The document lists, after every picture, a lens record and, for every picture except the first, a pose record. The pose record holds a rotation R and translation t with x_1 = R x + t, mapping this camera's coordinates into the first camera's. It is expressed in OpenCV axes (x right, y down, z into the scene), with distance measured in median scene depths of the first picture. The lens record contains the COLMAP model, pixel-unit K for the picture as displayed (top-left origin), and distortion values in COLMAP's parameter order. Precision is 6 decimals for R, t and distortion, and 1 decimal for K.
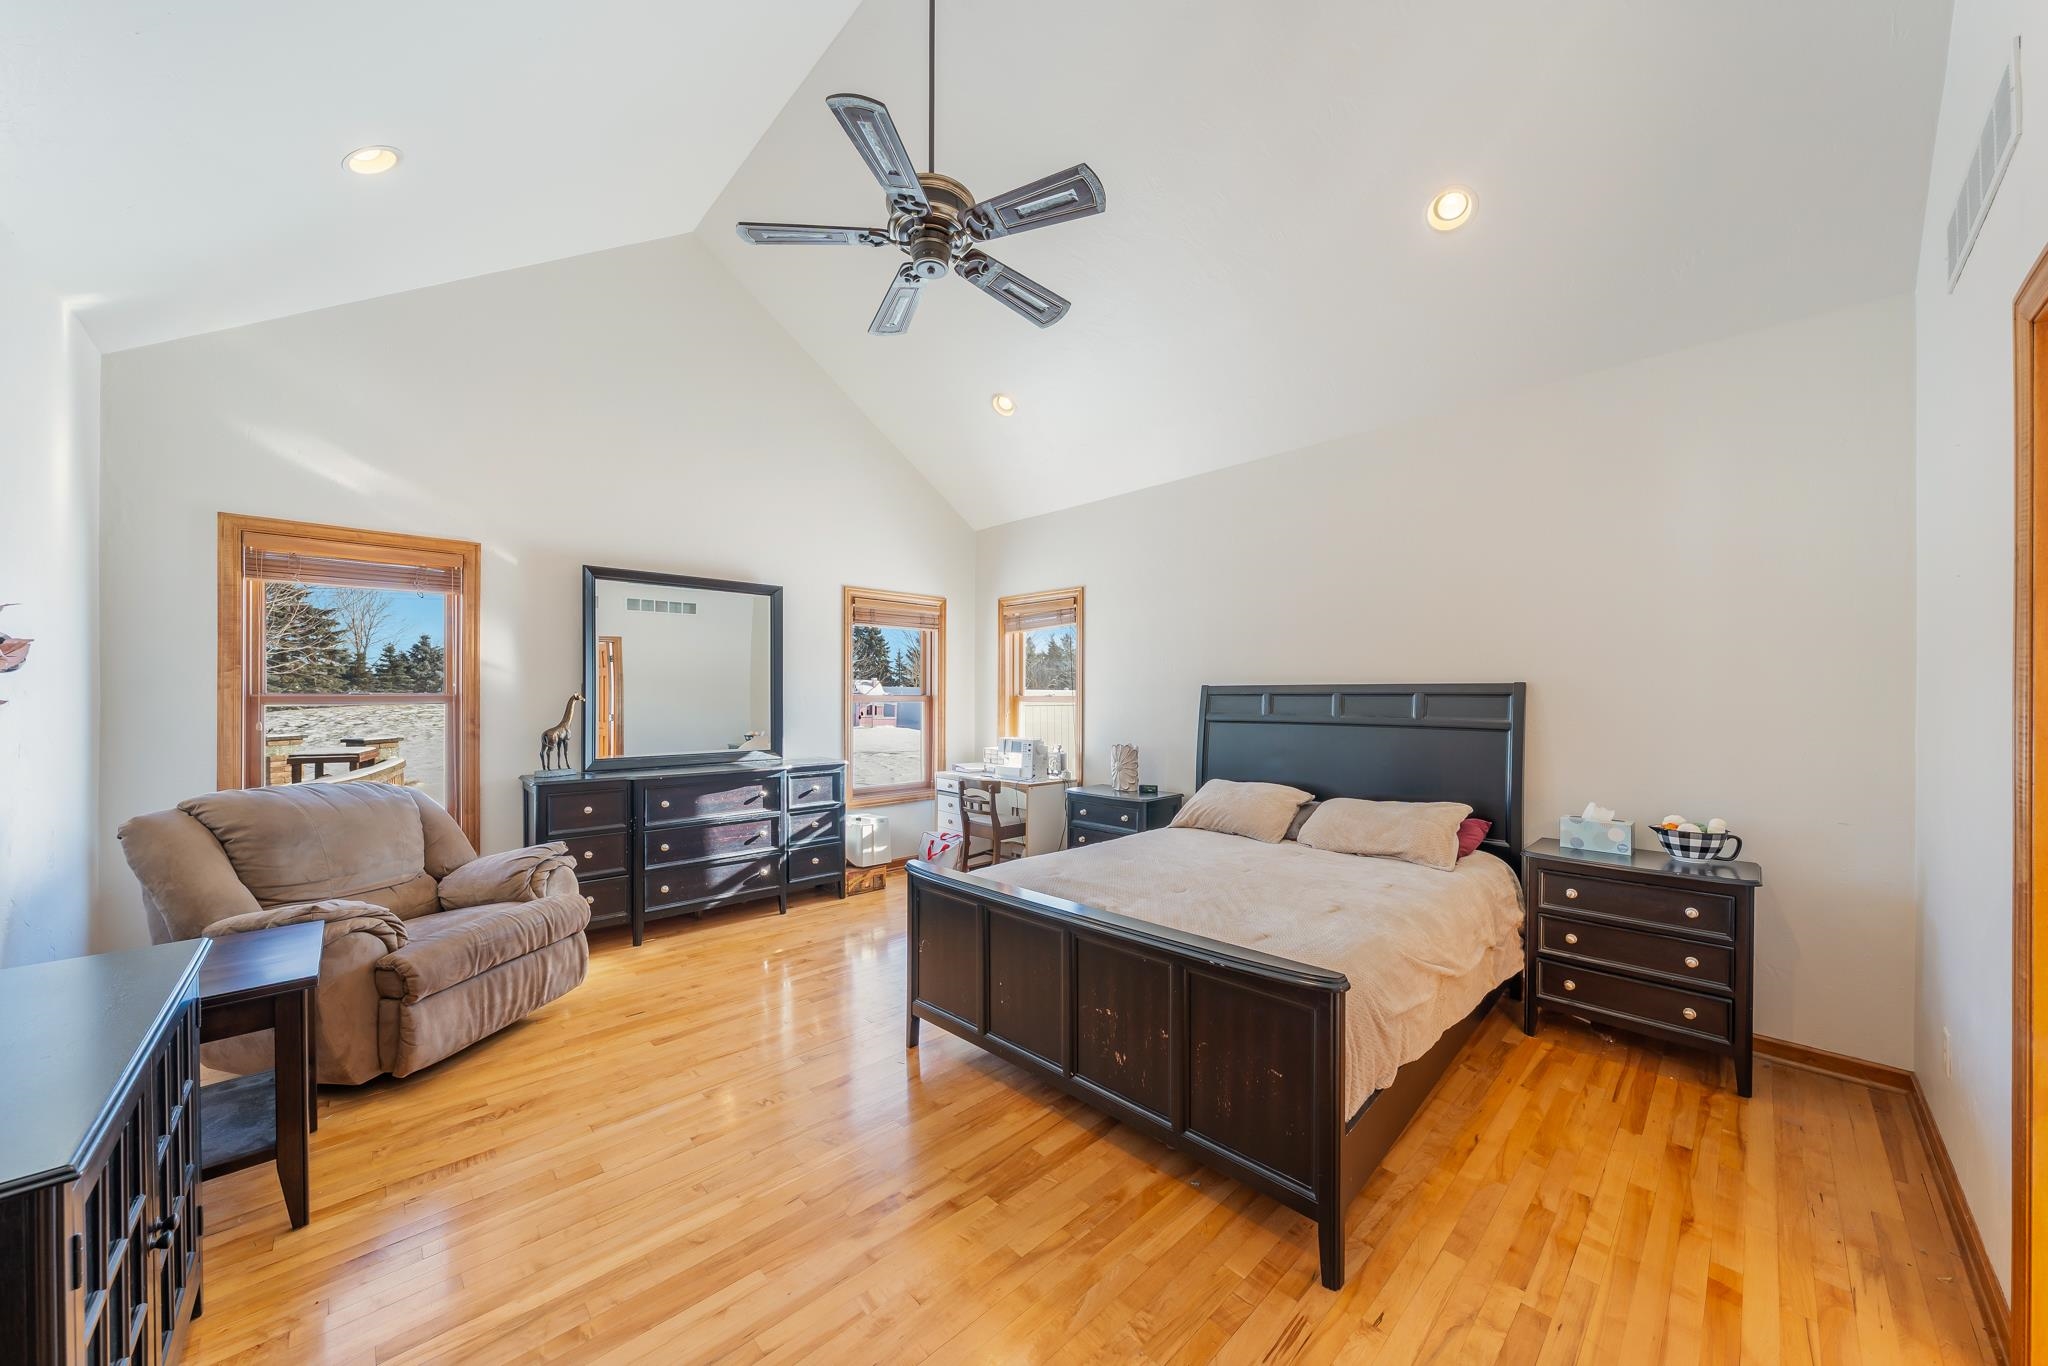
lens RADIAL K [[711.8, 0, 1023.1], [0, 711.8, 693.9], [0, 0, 1]] dist [-0.000142, -0.000004]
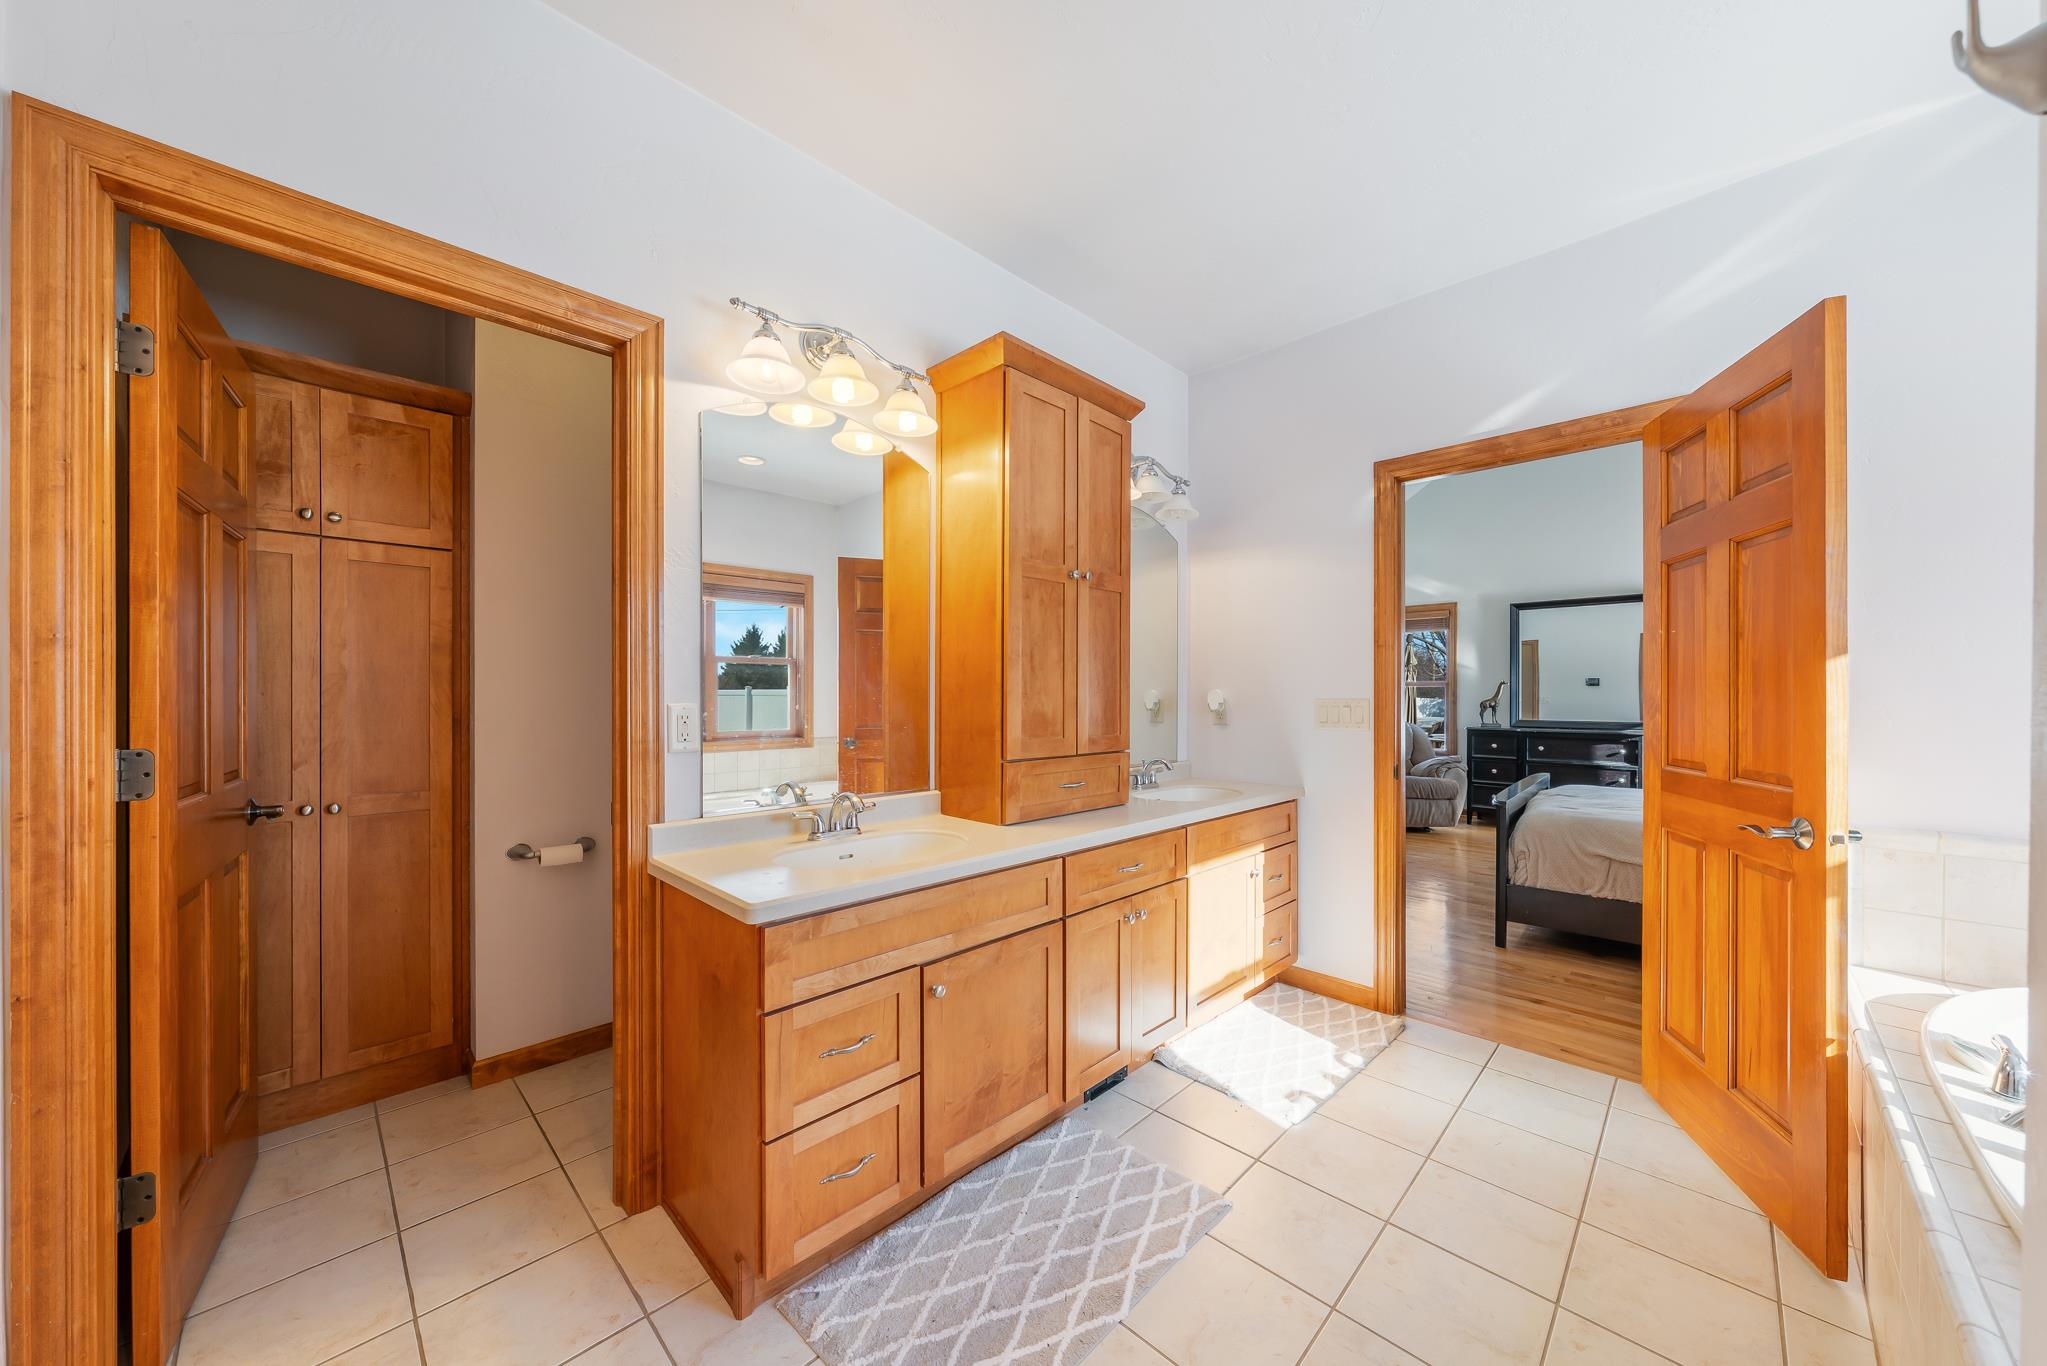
lens RADIAL K [[711.5, 0, 1023.7], [0, 711.5, 692.1], [0, 0, 1]] dist [-0.000142, -0.000004]
pose [[0.036350, -0.000551, -0.999339, 1.022597], [-0.002460, 0.999997, -0.000641, 0.031815], [0.999336, 0.002481, 0.036349, -0.211355]]
